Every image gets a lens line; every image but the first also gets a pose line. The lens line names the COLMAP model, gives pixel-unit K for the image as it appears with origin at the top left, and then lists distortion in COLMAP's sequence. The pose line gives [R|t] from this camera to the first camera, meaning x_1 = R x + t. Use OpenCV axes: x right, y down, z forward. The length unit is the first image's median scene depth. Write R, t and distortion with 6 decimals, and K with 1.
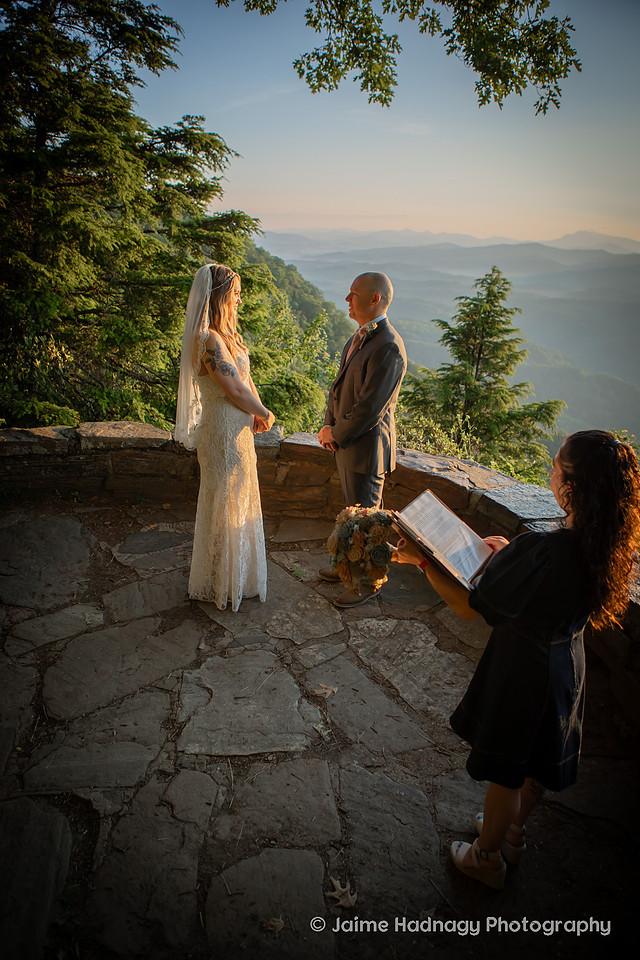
lens RADIAL K [[667.8, 0, 309.6], [0, 667.8, 481.7], [0, 0, 1]] dist [-0.104662, 0.076596]
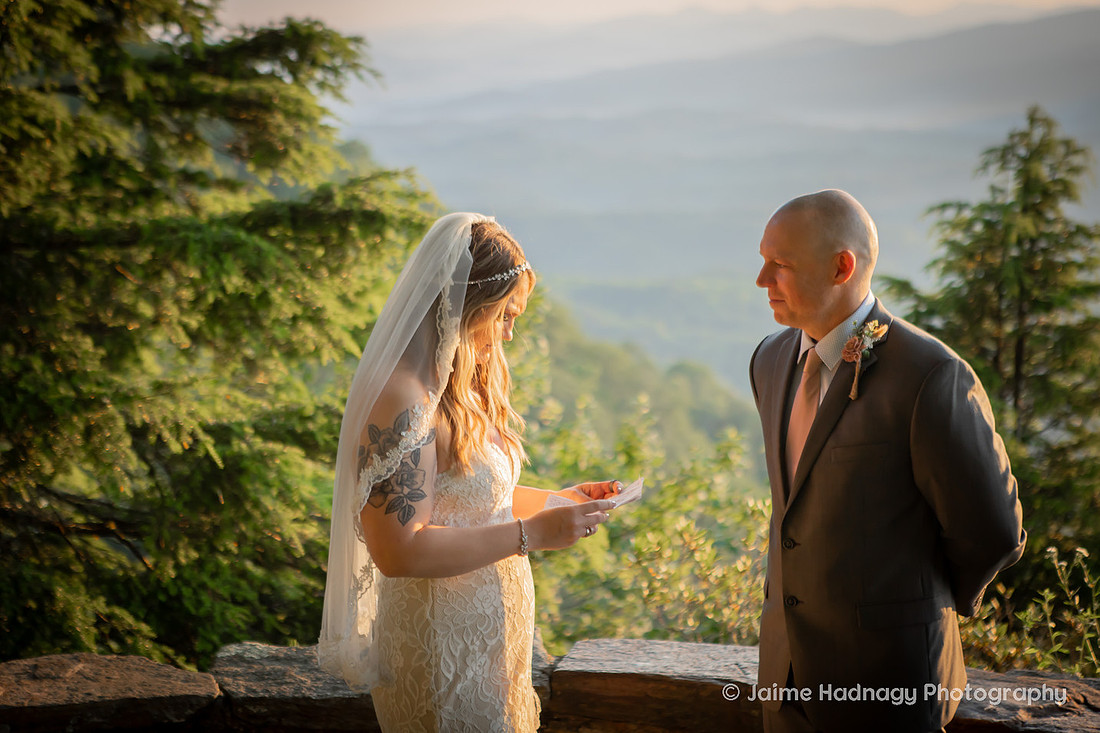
lens RADIAL K [[2105.5, 0, 550.7], [0, 2105.5, 351.6], [0, 0, 1]] dist [0.207613, 0.000000]
pose [[0.994973, -0.080765, 0.059213, -0.068997], [0.091440, 0.973792, -0.208252, 0.005055], [-0.040842, 0.212619, 0.976281, -0.071005]]
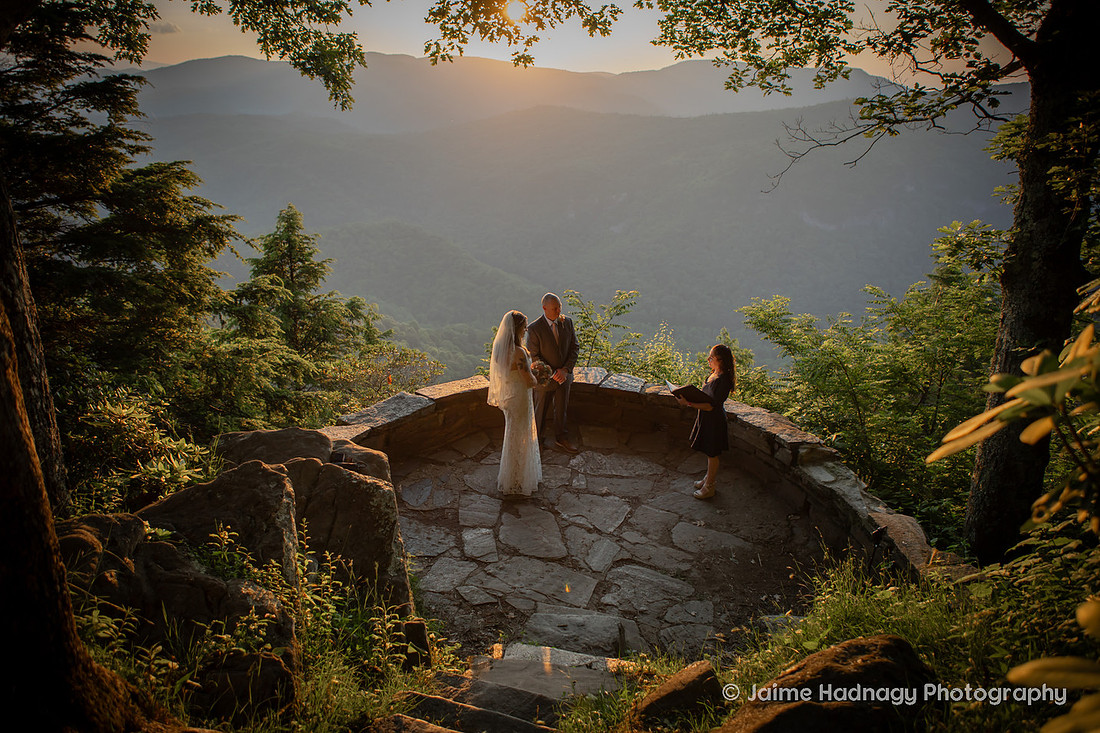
lens RADIAL K [[765.2, 0, 542.5], [0, 765.2, 357.5], [0, 0, 1]] dist [-0.104662, 0.076596]
pose [[0.568501, -0.335268, 0.751267, -0.863476], [0.306908, 0.933697, 0.184437, -0.288712], [-0.763292, 0.125717, 0.633704, -0.223789]]
